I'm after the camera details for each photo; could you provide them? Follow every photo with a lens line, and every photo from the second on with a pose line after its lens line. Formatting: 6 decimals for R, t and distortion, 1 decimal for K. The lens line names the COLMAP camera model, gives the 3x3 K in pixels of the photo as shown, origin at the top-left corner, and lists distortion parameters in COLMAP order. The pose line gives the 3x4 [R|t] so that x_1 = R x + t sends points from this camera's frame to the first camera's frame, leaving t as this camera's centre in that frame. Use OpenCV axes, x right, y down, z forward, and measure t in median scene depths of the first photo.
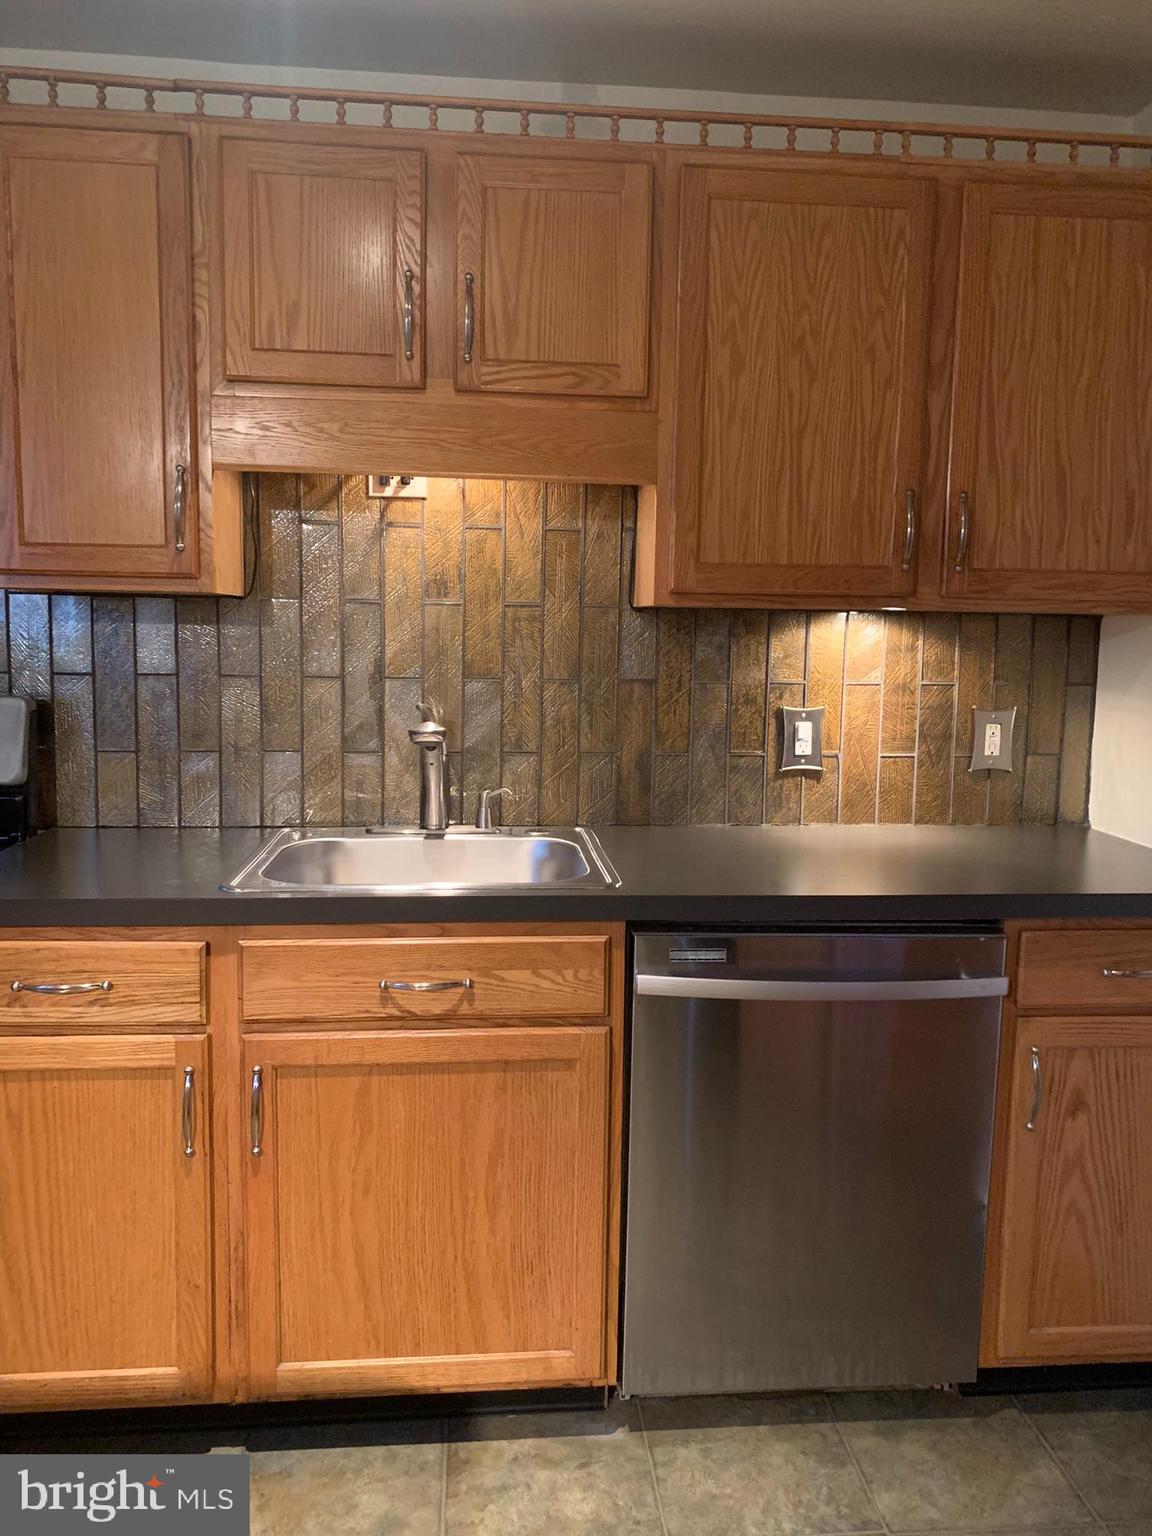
lens RADIAL K [[1175.5, 0, 576.9], [0, 1175.5, 763.8], [0, 0, 1]] dist [0.045156, -0.042852]
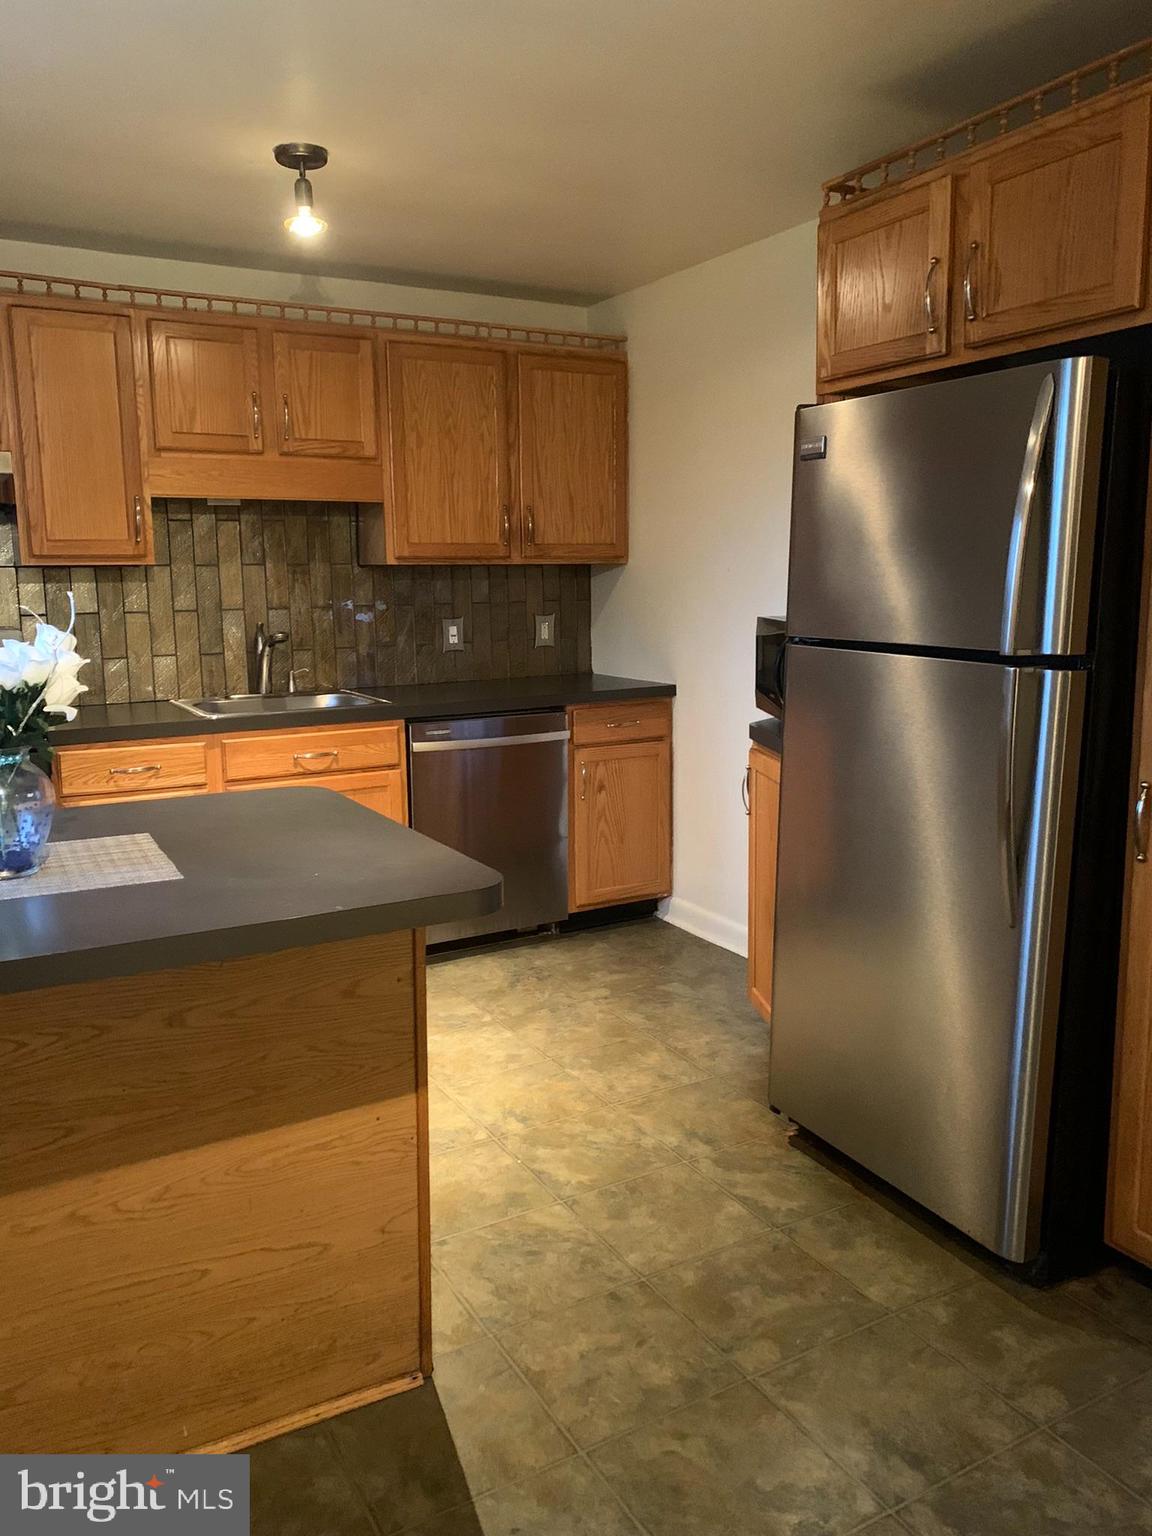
lens RADIAL K [[1176.4, 0, 573.7], [0, 1176.4, 750.1], [0, 0, 1]] dist [0.025278, -0.026615]
pose [[0.908334, -0.088066, 0.408870, -0.512943], [0.070719, 0.995844, 0.057386, 0.084653], [-0.412224, -0.023211, 0.910787, -0.971481]]
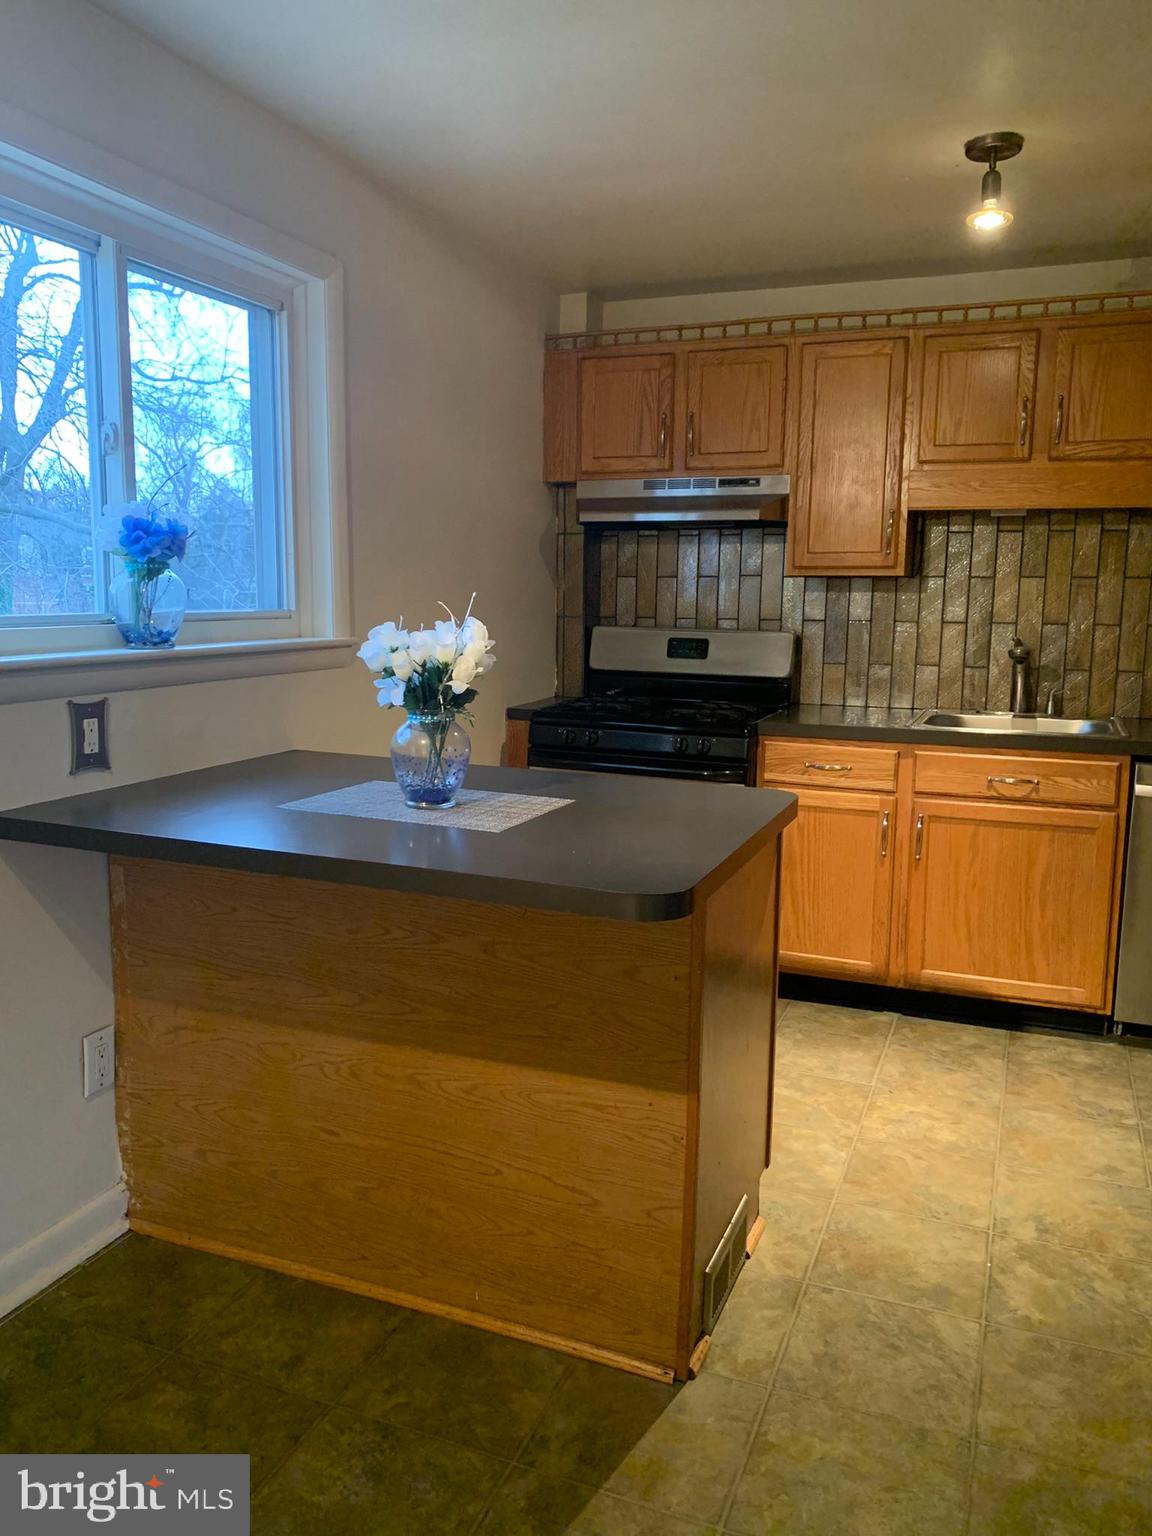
lens RADIAL K [[1176.4, 0, 573.7], [0, 1176.4, 750.1], [0, 0, 1]] dist [0.025278, -0.026615]
pose [[0.891459, 0.057778, -0.449402, 0.087741], [-0.048013, 0.998298, 0.033108, 0.099228], [0.450550, -0.007937, 0.892716, -0.952825]]
